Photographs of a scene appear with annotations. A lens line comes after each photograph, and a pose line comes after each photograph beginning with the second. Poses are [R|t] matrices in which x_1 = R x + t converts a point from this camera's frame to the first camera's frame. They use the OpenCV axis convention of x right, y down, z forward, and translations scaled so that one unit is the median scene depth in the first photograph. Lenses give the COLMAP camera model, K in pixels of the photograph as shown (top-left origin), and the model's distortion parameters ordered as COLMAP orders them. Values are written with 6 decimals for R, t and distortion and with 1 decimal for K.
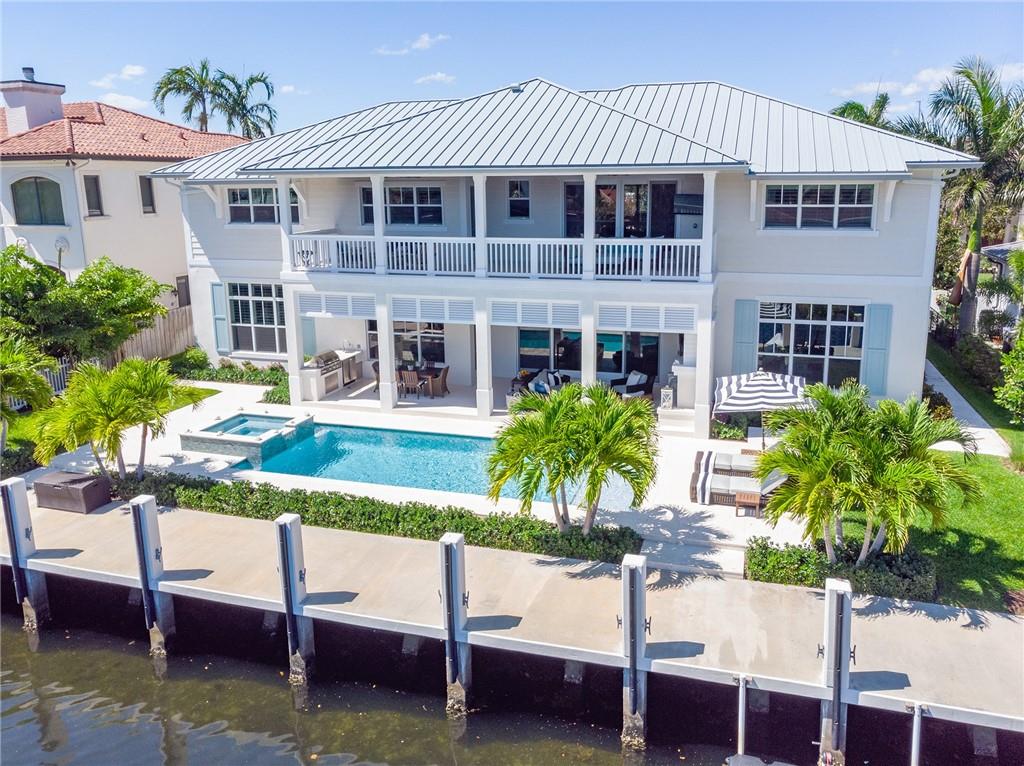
lens RADIAL K [[777.0, 0, 513.9], [0, 777.0, 375.1], [0, 0, 1]] dist [0.015634, 0.001147]
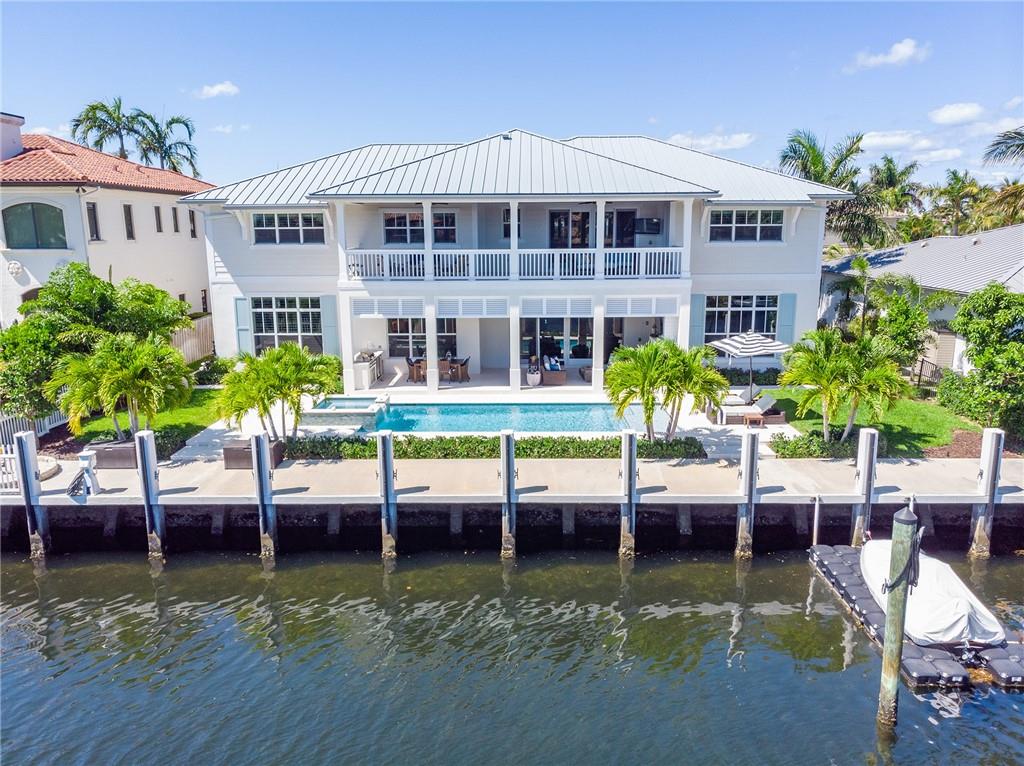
lens RADIAL K [[755.2, 0, 518.6], [0, 755.2, 389.9], [0, 0, 1]] dist [0.009354, 0.009402]
pose [[0.960941, -0.054536, 0.271328, -0.370782], [0.063917, 0.997620, -0.025852, 0.084715], [-0.269272, 0.042185, 0.962140, -0.188034]]
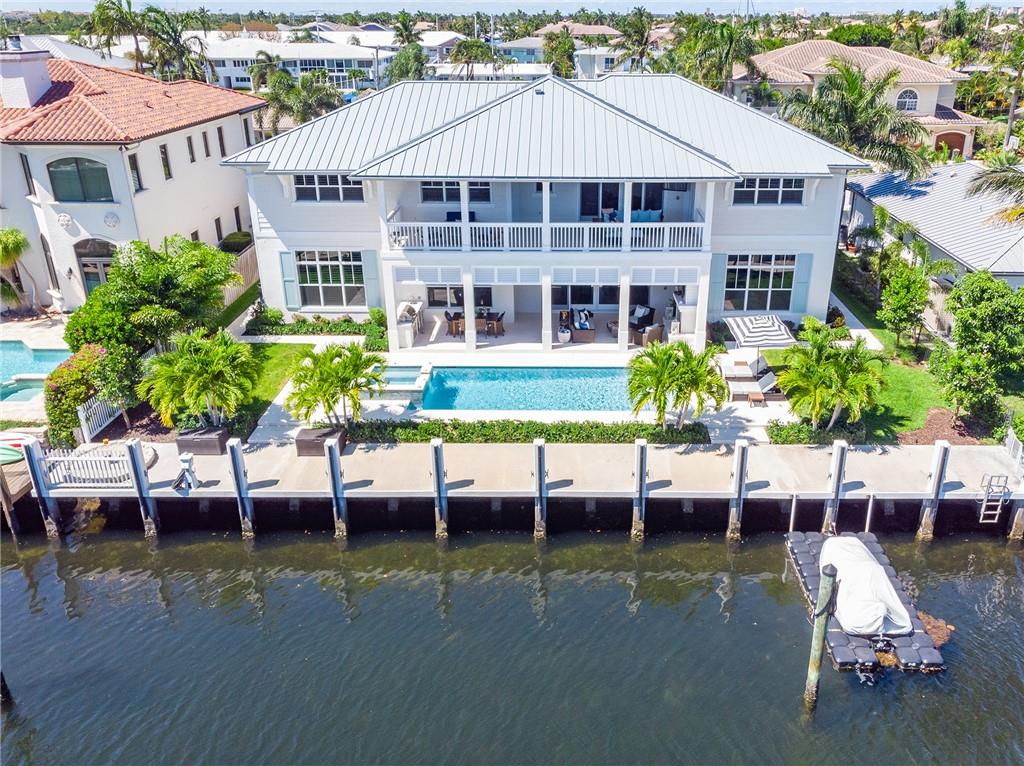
lens RADIAL K [[821.1, 0, 561.5], [0, 821.1, 364.9], [0, 0, 1]] dist [0.013595, -0.003511]
pose [[0.958477, -0.101483, 0.266502, -0.408117], [0.058134, 0.984446, 0.165792, -0.162411], [-0.279182, -0.143415, 0.949468, -0.396418]]
